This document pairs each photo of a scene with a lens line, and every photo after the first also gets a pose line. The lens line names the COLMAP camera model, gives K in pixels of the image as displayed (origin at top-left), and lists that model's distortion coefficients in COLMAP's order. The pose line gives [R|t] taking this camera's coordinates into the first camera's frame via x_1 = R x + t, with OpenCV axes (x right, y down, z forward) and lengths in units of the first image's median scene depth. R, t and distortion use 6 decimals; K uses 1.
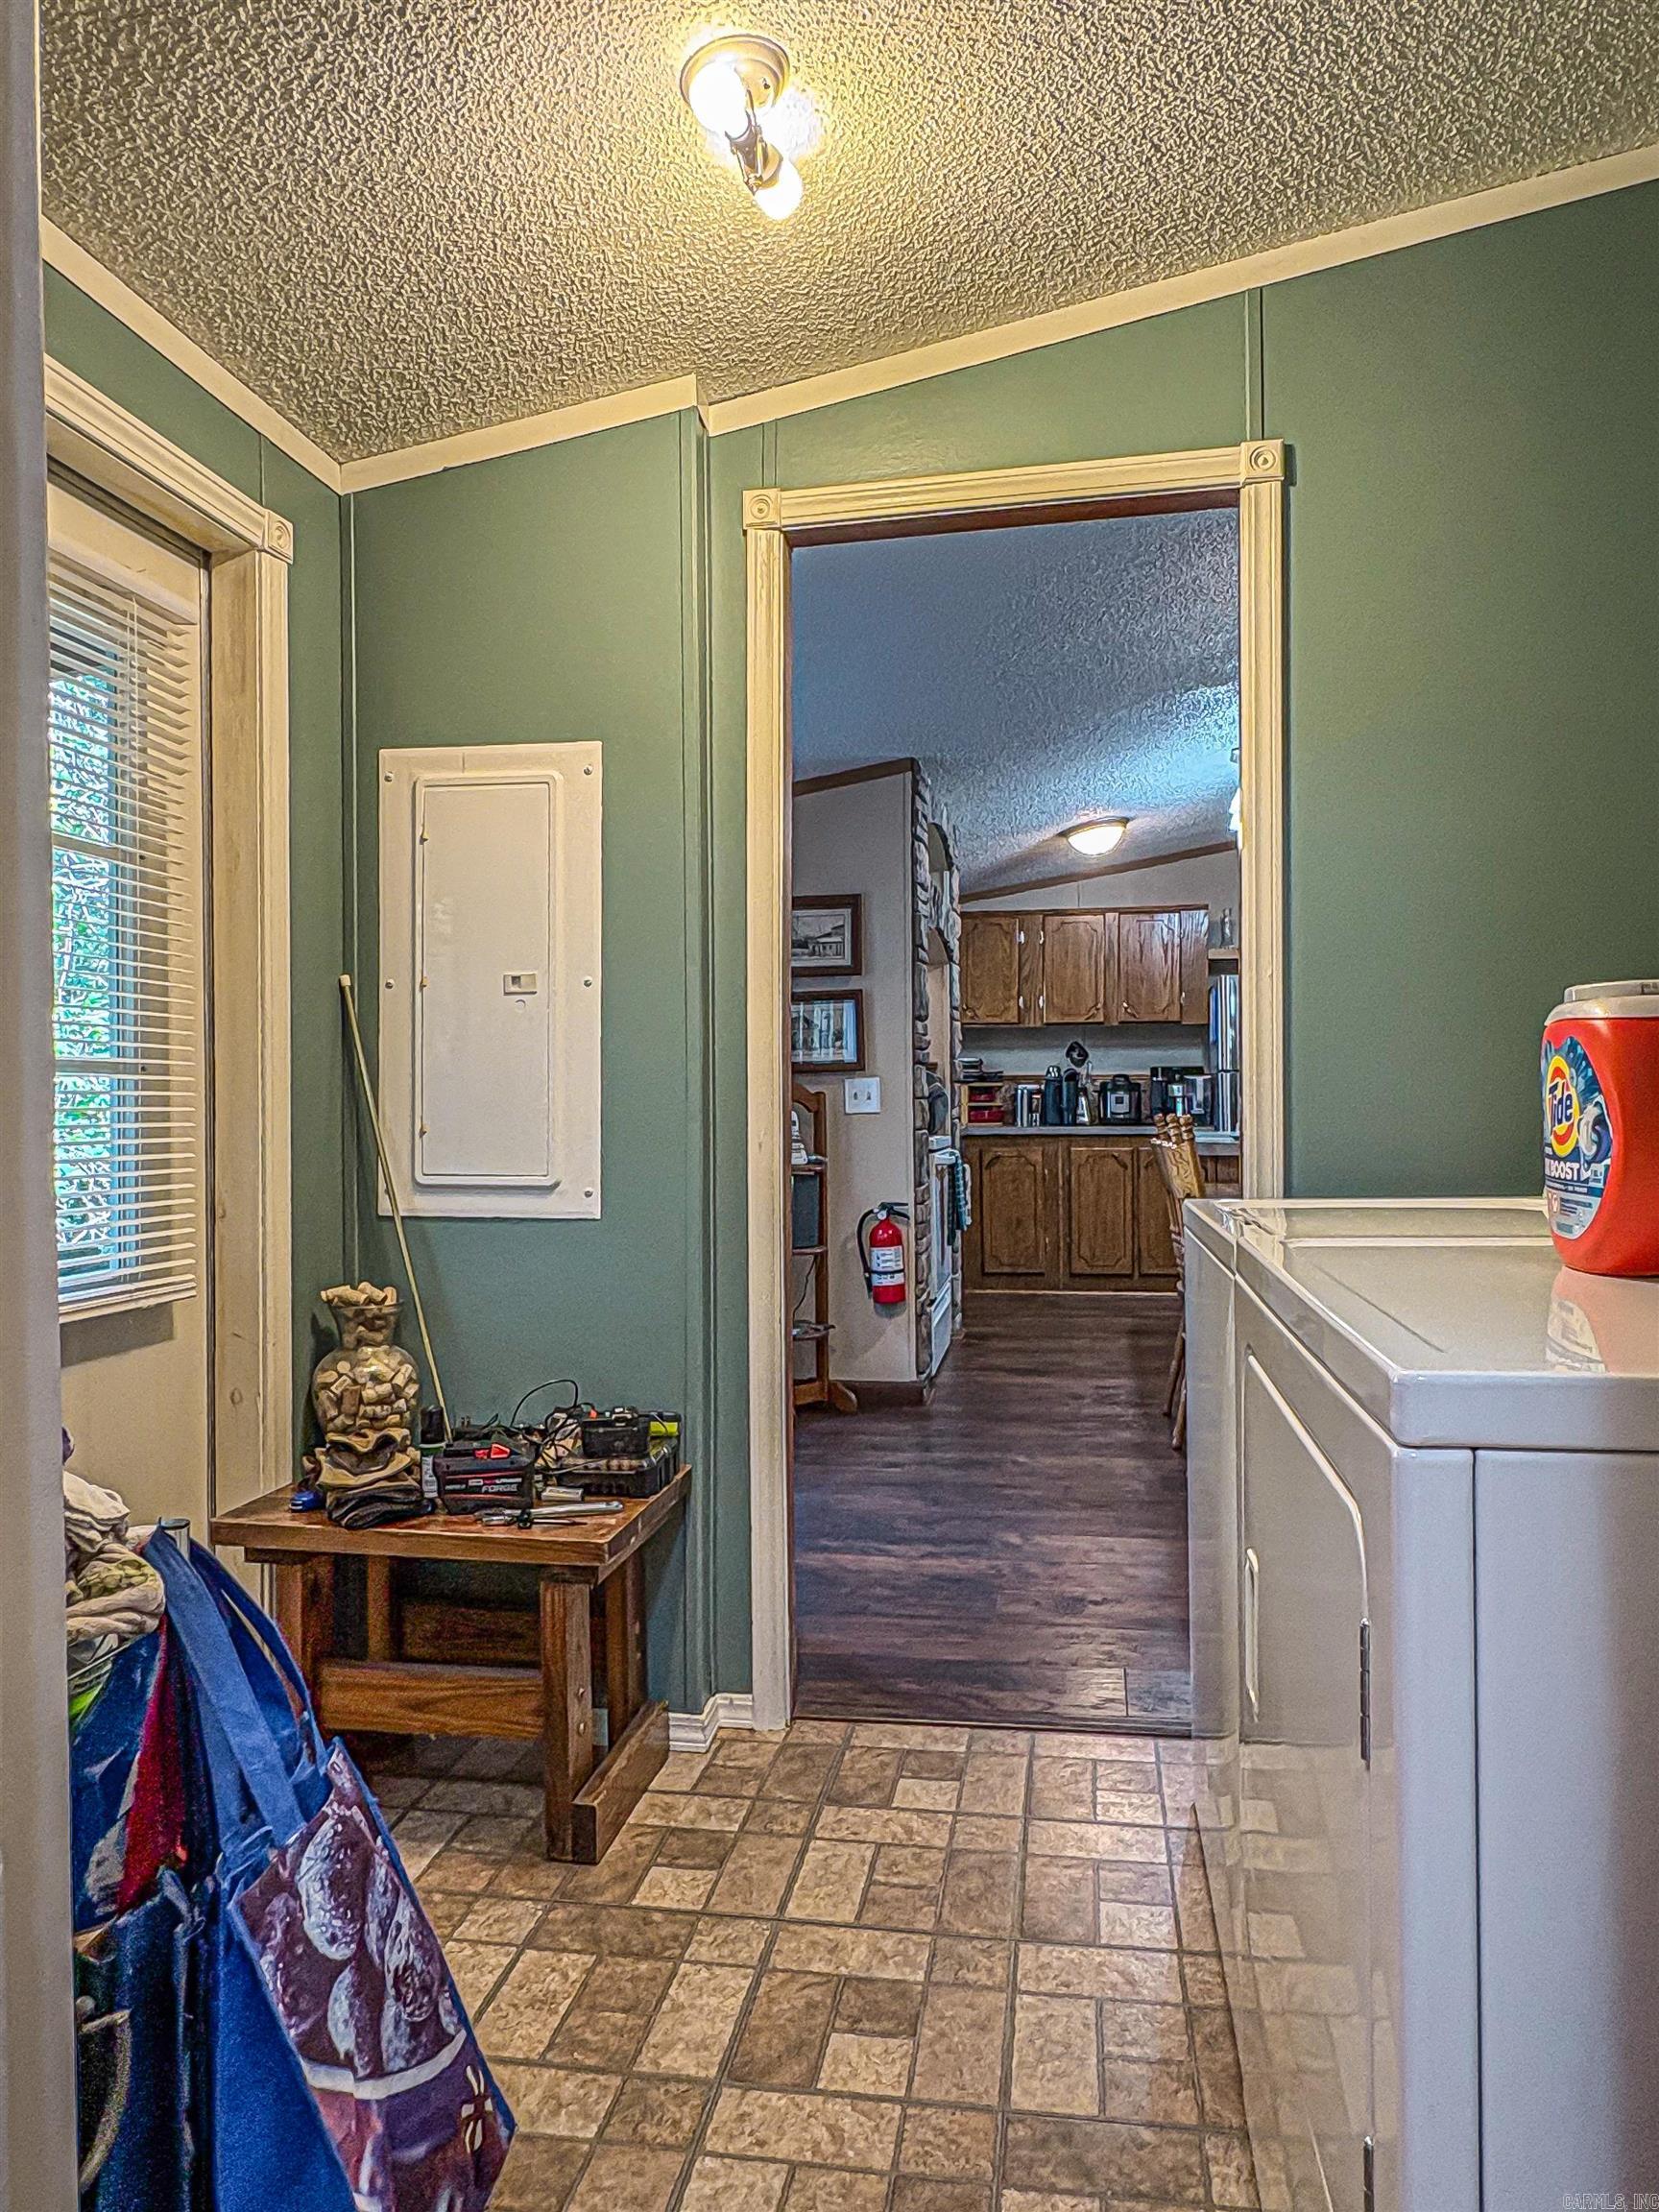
lens RADIAL K [[1432.3, 0, 829.5], [0, 1432.3, 1106.0], [0, 0, 1]] dist [-0.005917, -0.000218]
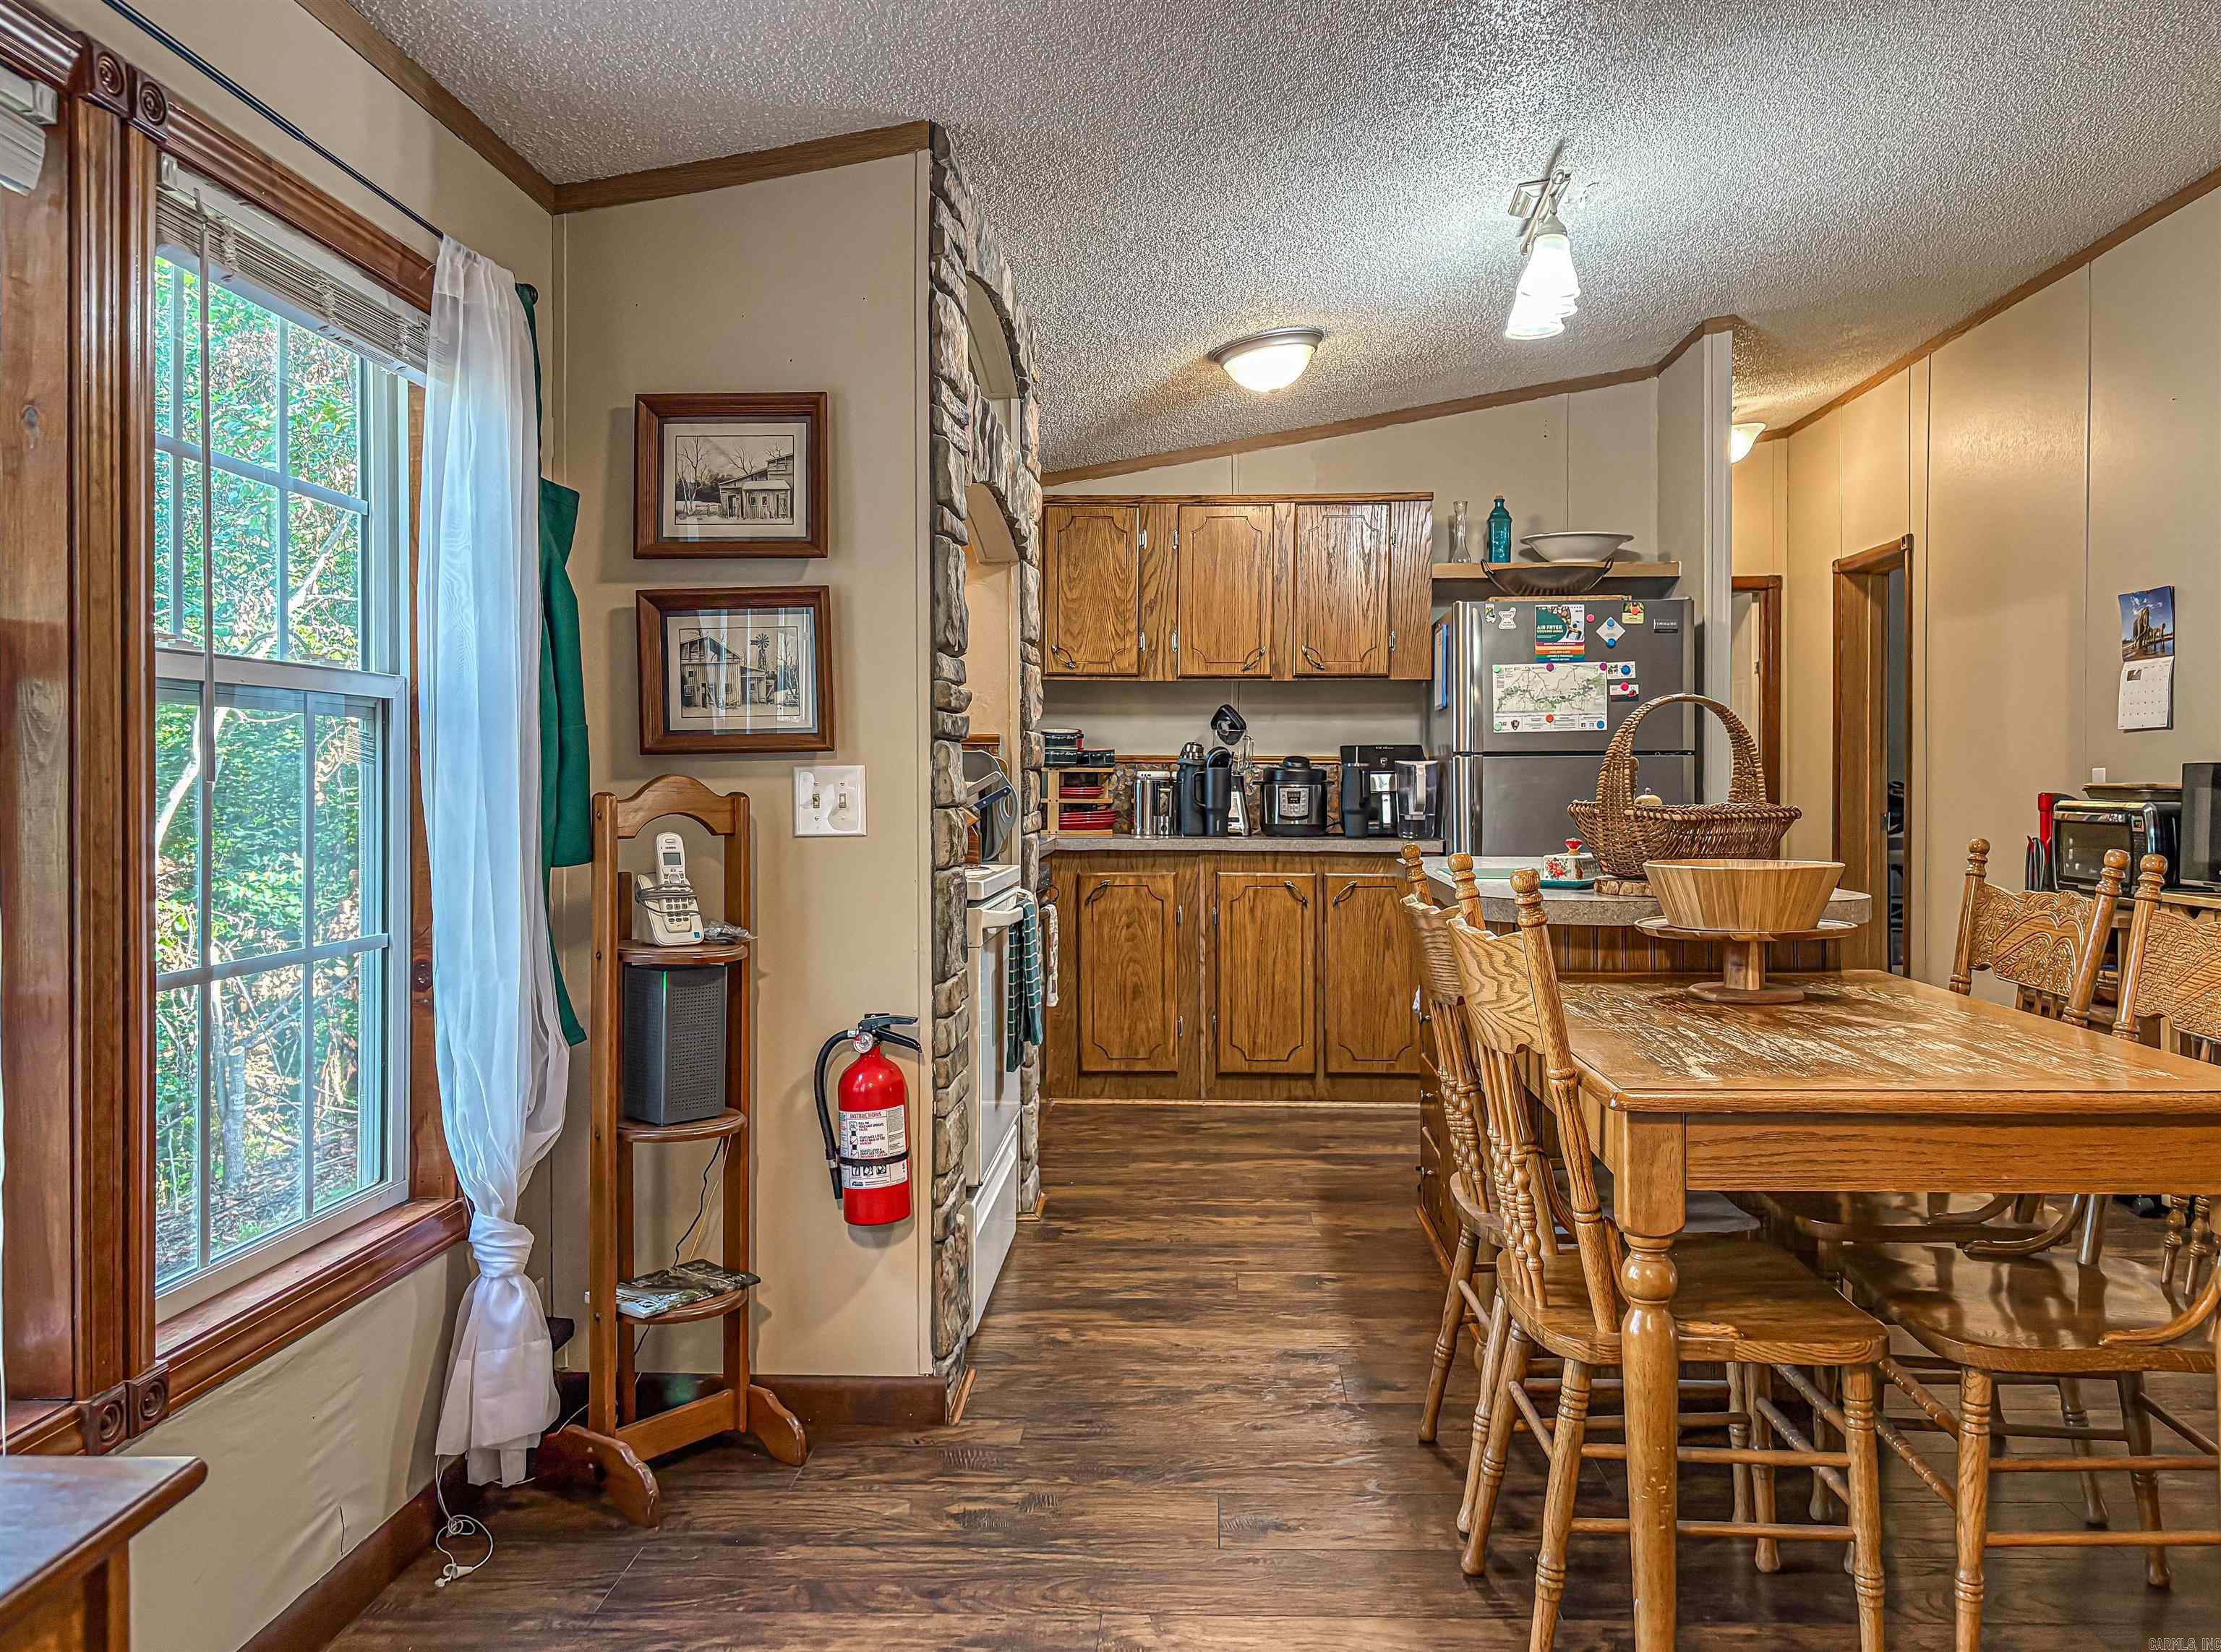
lens RADIAL K [[1584.3, 0, 1153.7], [0, 1584.3, 830.3], [0, 0, 1]] dist [0.081180, -0.001476]
pose [[0.989869, 0.002850, 0.141954, 0.041671], [-0.007216, 0.999516, 0.030249, -0.010785], [-0.141799, -0.030966, 0.989411, 0.321772]]
